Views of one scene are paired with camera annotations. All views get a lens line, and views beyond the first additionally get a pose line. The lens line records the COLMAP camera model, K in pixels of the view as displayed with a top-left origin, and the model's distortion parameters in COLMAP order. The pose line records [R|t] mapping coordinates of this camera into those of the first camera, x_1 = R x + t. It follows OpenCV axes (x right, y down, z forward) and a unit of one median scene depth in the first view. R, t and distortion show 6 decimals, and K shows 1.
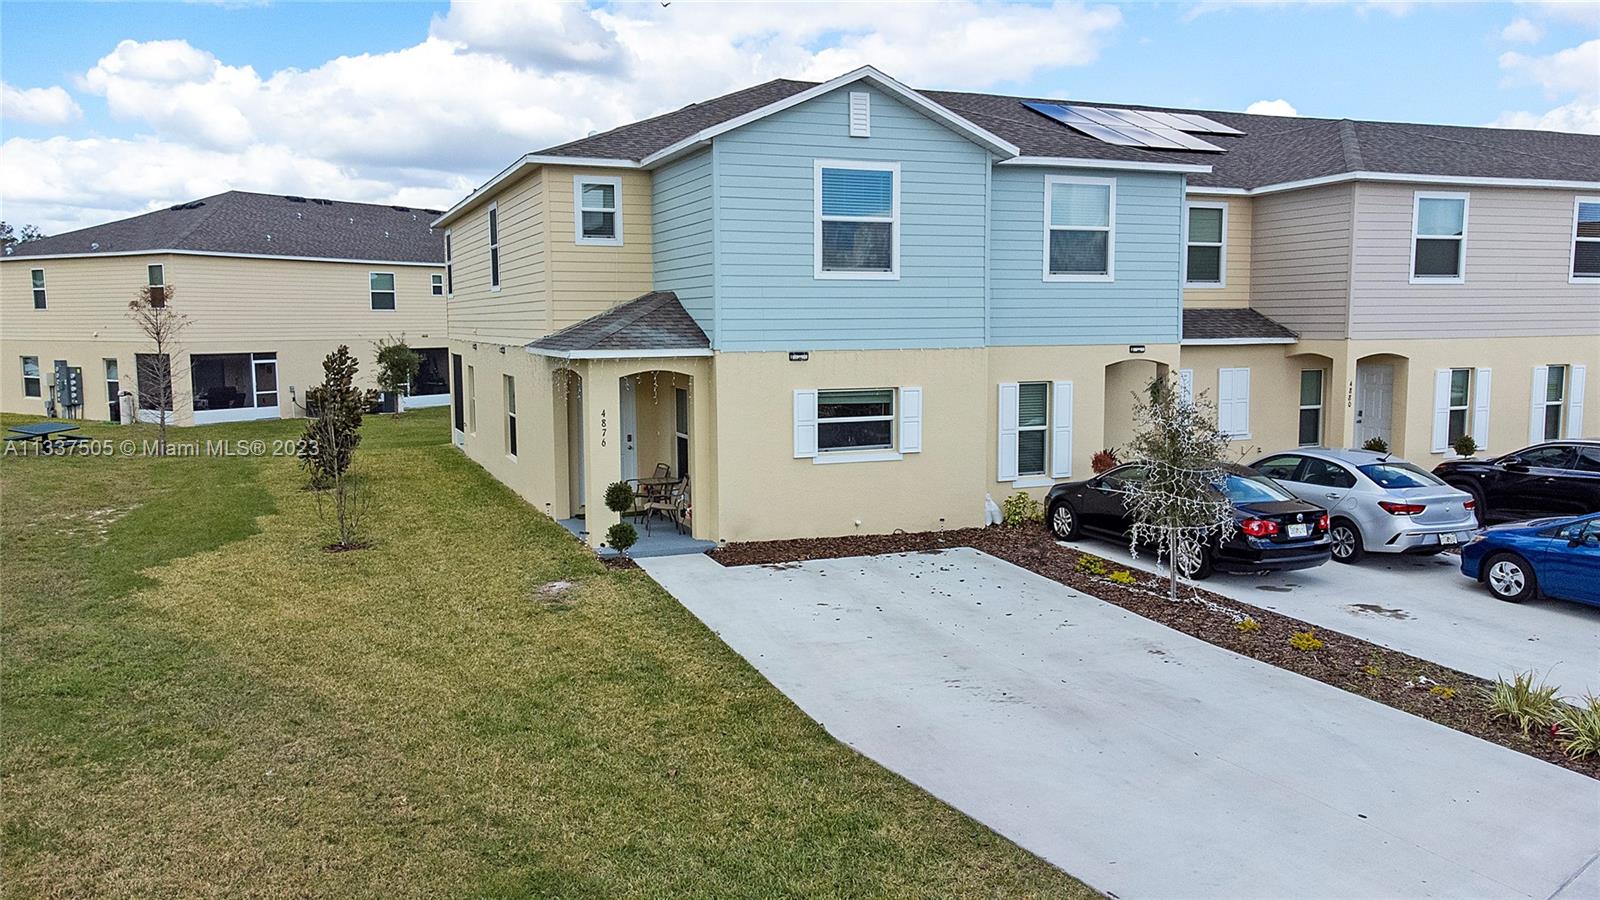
lens RADIAL K [[1197.1, 0, 797.2], [0, 1197.1, 441.2], [0, 0, 1]] dist [0.027068, 0.047772]
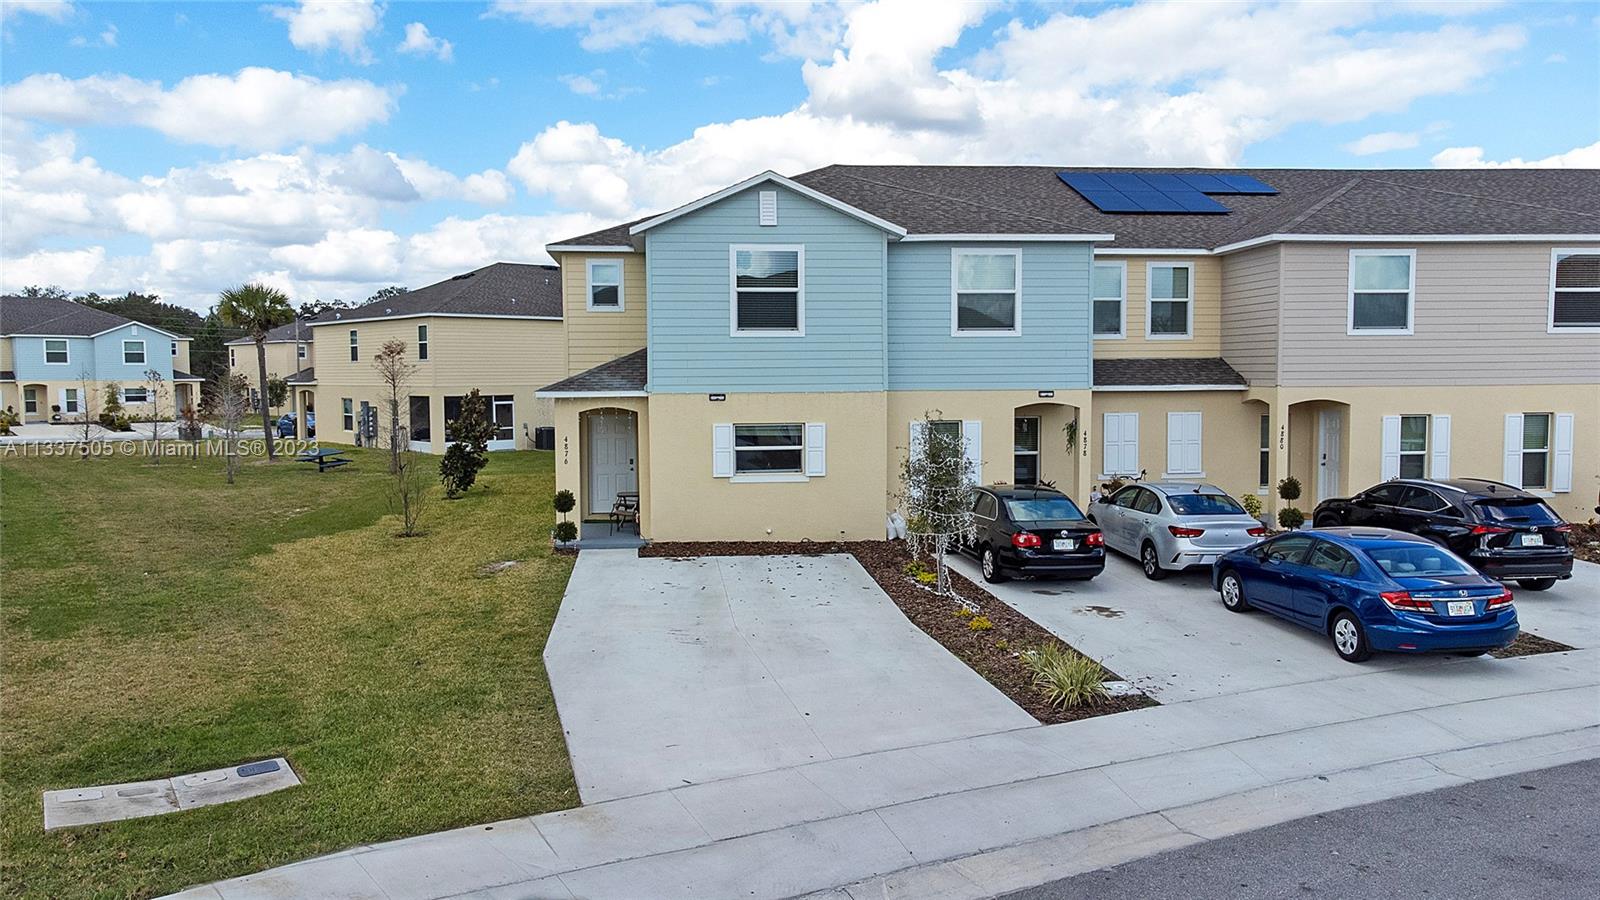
lens RADIAL K [[1198.4, 0, 797.5], [0, 1198.4, 437.1], [0, 0, 1]] dist [0.043043, 0.003624]
pose [[0.961920, 0.014893, -0.272926, 0.404997], [-0.026352, 0.998916, -0.038368, 0.016901], [0.272059, 0.044099, 0.961270, -0.189954]]
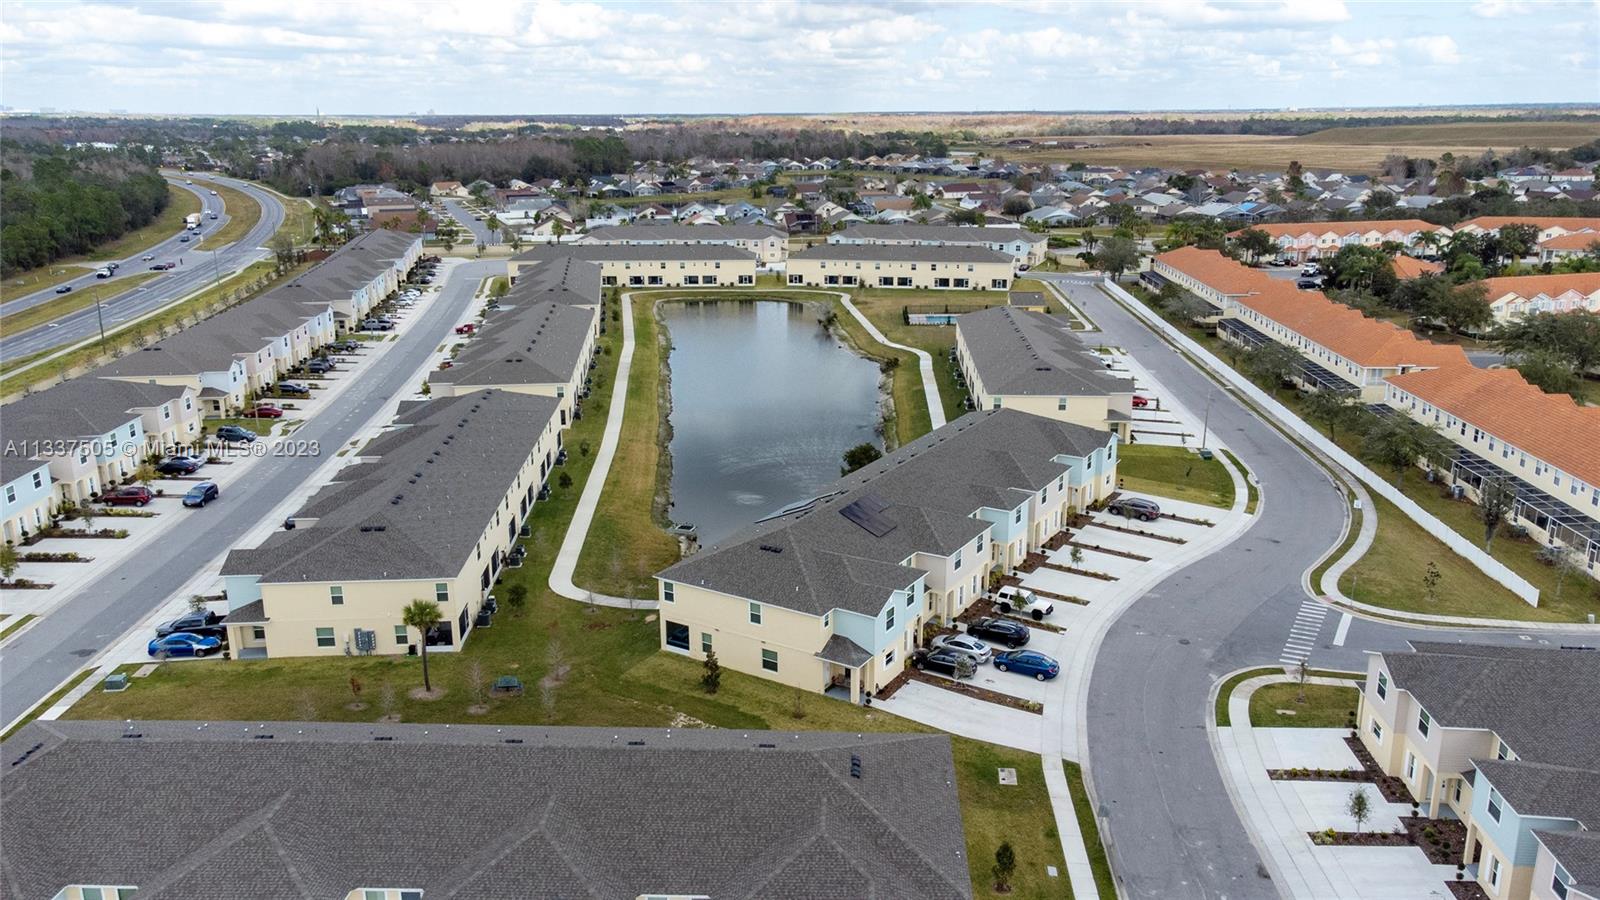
lens RADIAL K [[1197.1, 0, 797.2], [0, 1197.1, 441.2], [0, 0, 1]] dist [0.027068, 0.047772]
pose [[0.813263, -0.154435, 0.561028, -2.569191], [0.060676, 0.981389, 0.182192, -1.621404], [-0.578724, -0.114129, 0.807498, -2.297317]]
